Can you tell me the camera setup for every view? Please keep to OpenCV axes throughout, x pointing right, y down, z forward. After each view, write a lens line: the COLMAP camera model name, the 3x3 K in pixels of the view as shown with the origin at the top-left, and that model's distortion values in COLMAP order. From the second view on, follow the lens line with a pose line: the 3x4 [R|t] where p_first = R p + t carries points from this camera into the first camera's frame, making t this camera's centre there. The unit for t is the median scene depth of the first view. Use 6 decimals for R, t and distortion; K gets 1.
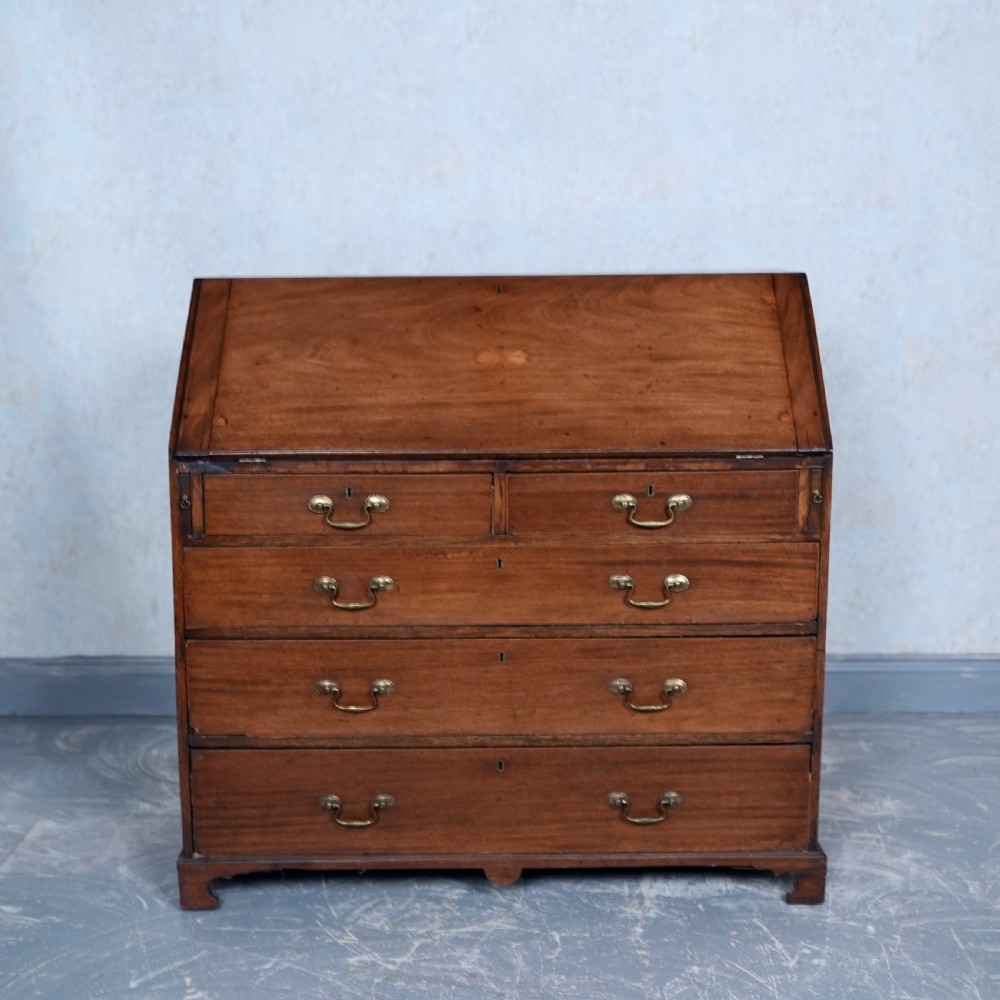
lens RADIAL K [[1457.0, 0, 490.3], [0, 1457.0, 498.1], [0, 0, 1]] dist [-0.021815, 0.121759]
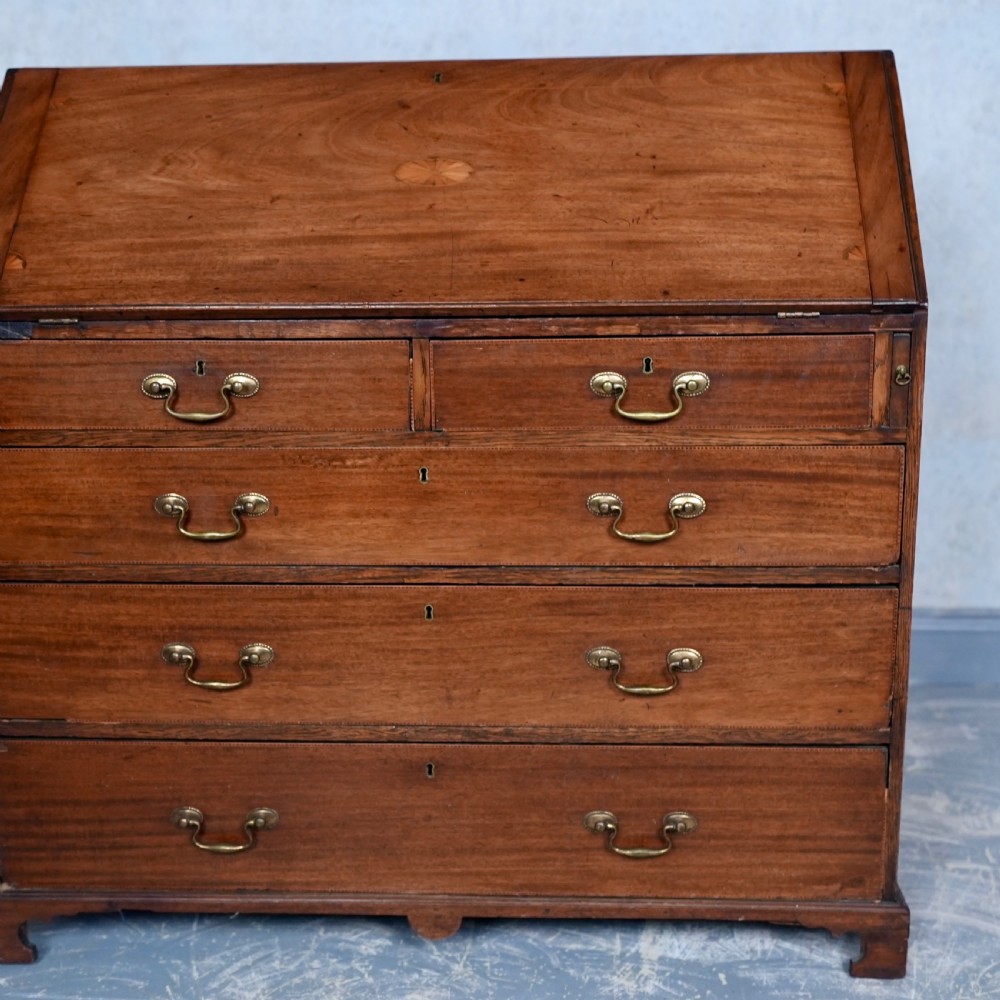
lens RADIAL K [[1460.9, 0, 497.6], [0, 1460.9, 495.9], [0, 0, 1]] dist [-0.028677, 0.149128]
pose [[0.998131, 0.006655, -0.060754, 0.079764], [-0.004289, 0.999231, 0.038982, 0.027535], [0.060966, -0.038648, 0.997391, 0.318647]]
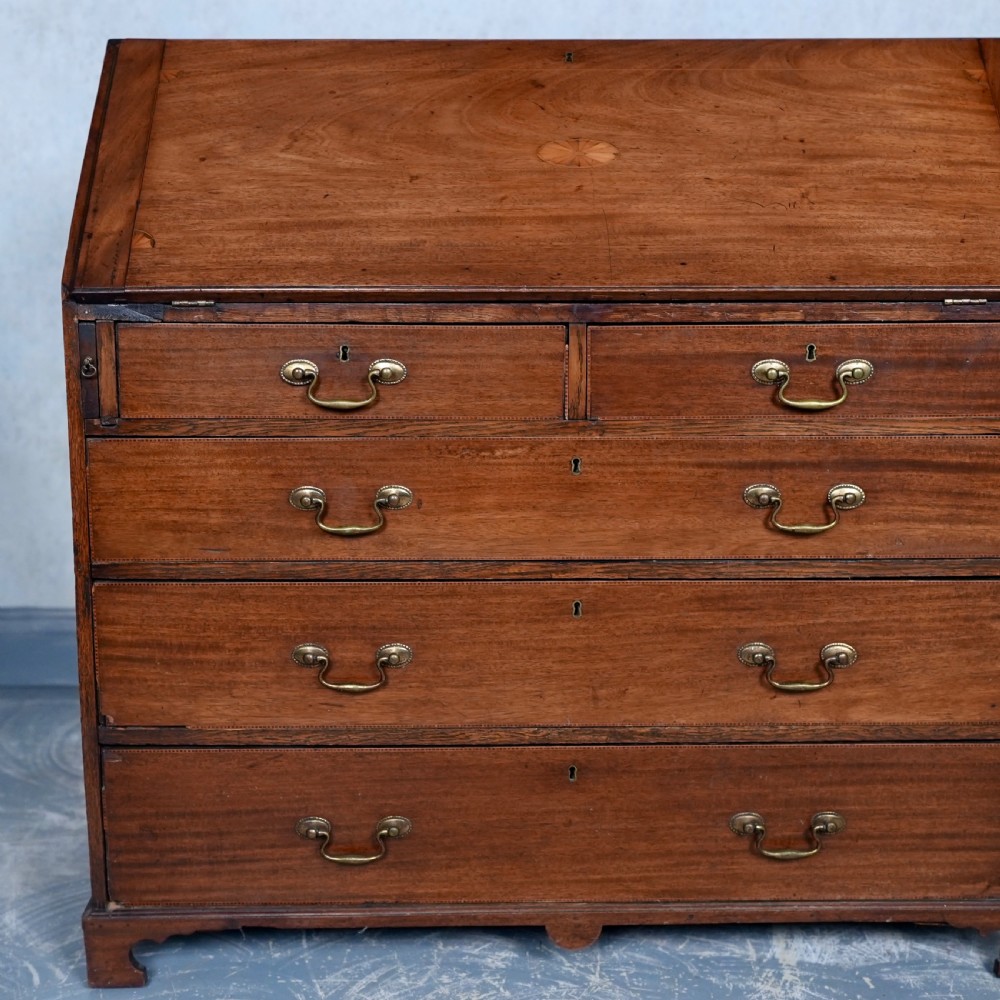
lens RADIAL K [[1478.2, 0, 498.5], [0, 1478.2, 495.8], [0, 0, 1]] dist [-0.029334, 0.152700]
pose [[0.999840, 0.003468, 0.017546, -0.038674], [-0.003991, 0.999545, 0.029893, 0.037907], [-0.017435, -0.029958, 0.999399, 0.332701]]
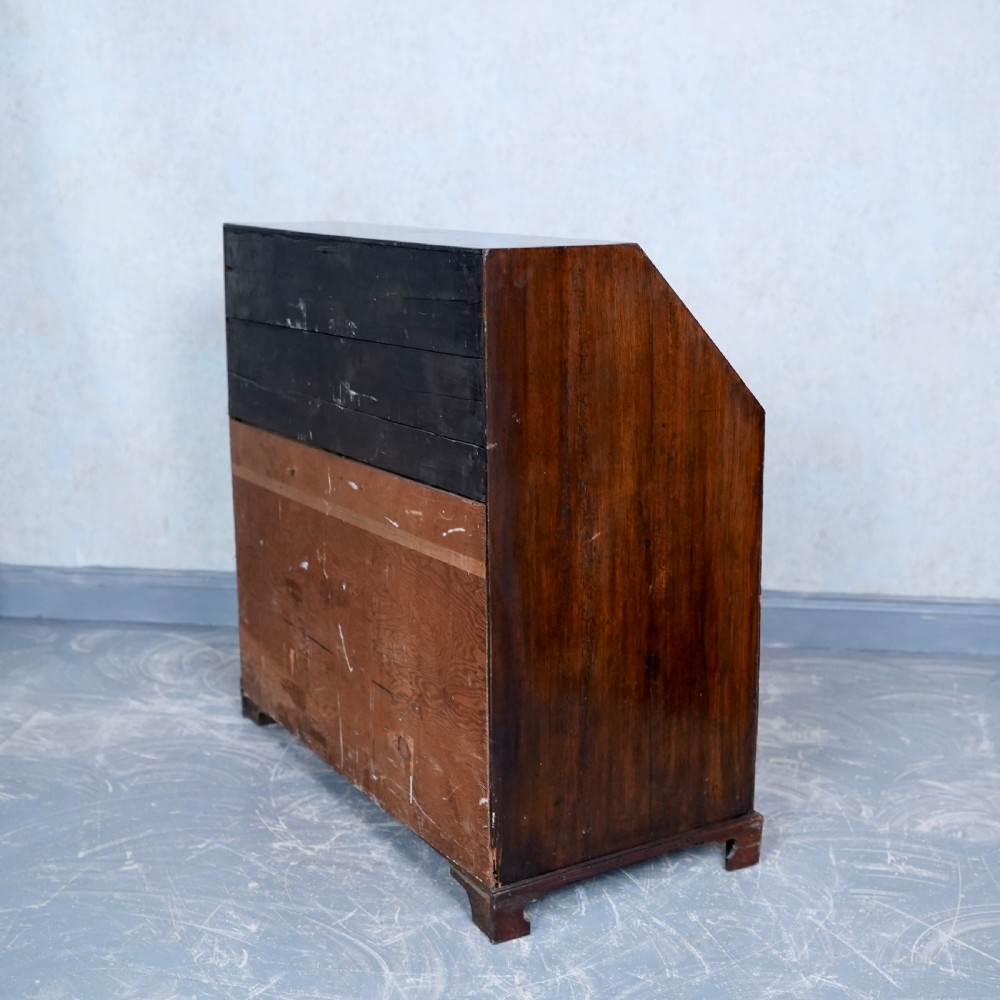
lens RADIAL K [[1448.9, 0, 498.9], [0, 1448.9, 496.3], [0, 0, 1]] dist [-0.033981, 0.163068]
pose [[0.995888, 0.033819, -0.084038, 0.149434], [-0.029806, 0.998376, 0.048553, -0.007885], [0.085544, -0.045848, 0.995279, -0.072181]]
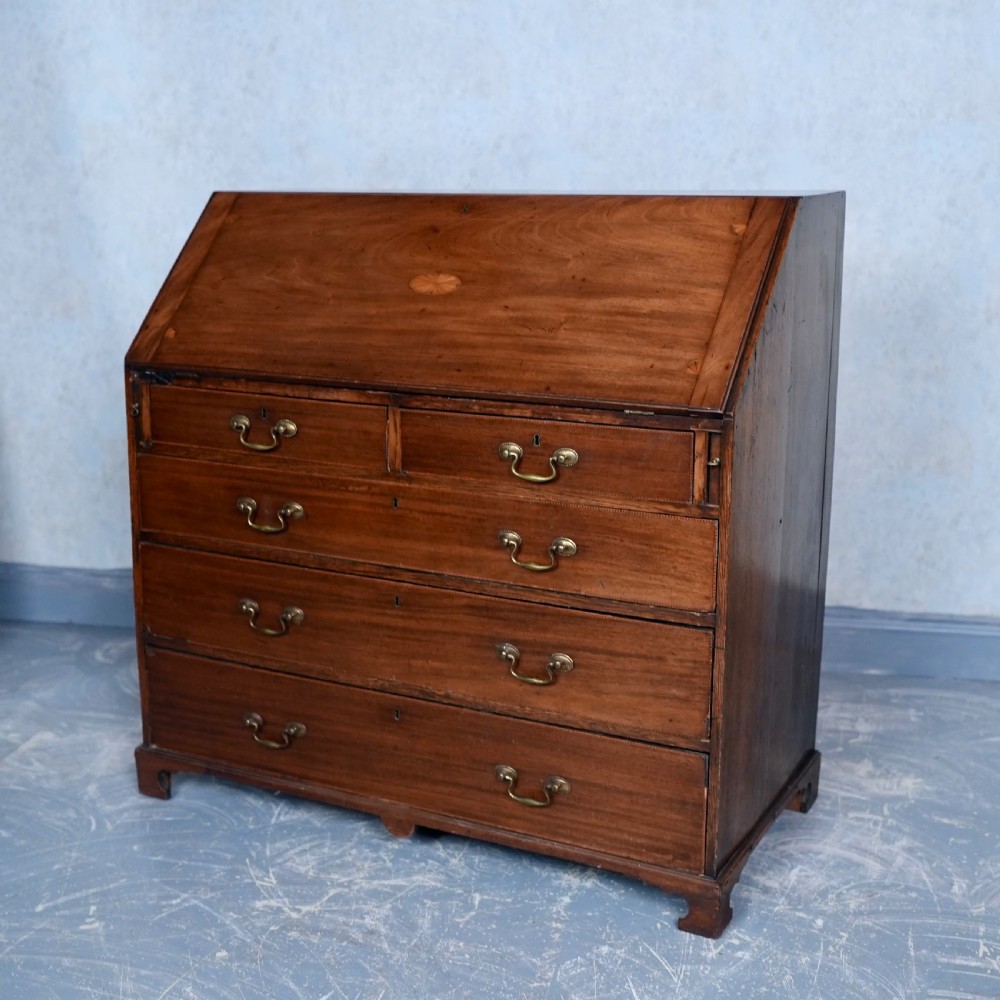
lens RADIAL K [[1449.4, 0, 504.8], [0, 1449.4, 496.0], [0, 0, 1]] dist [-0.028938, 0.149849]
pose [[0.982932, 0.045547, -0.178244, 0.212339], [-0.035125, 0.997508, 0.061196, -0.018098], [0.180587, -0.053891, 0.982082, 0.088881]]
